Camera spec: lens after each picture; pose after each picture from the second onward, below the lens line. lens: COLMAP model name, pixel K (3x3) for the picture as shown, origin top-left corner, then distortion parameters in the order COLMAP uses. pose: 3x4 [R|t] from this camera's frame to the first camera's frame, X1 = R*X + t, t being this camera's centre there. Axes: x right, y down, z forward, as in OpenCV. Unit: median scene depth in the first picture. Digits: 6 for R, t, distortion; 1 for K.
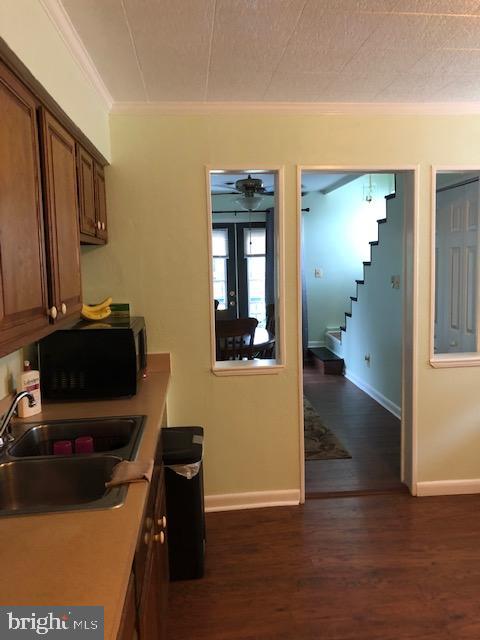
lens RADIAL K [[535.1, 0, 241.9], [0, 535.1, 322.0], [0, 0, 1]] dist [0.027272, 0.016398]
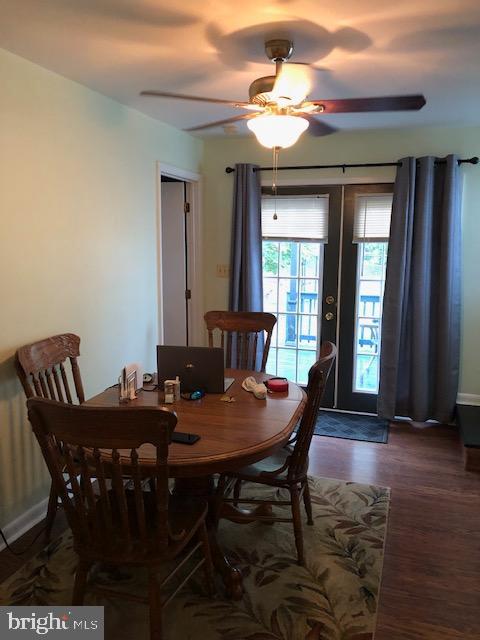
lens RADIAL K [[535.1, 0, 239.2], [0, 535.1, 316.9], [0, 0, 1]] dist [0.027272, 0.016398]
pose [[0.924760, 0.087893, -0.370261, 0.112110], [-0.077659, 0.996074, 0.042489, -0.050048], [0.372542, -0.010539, 0.927956, 0.372089]]
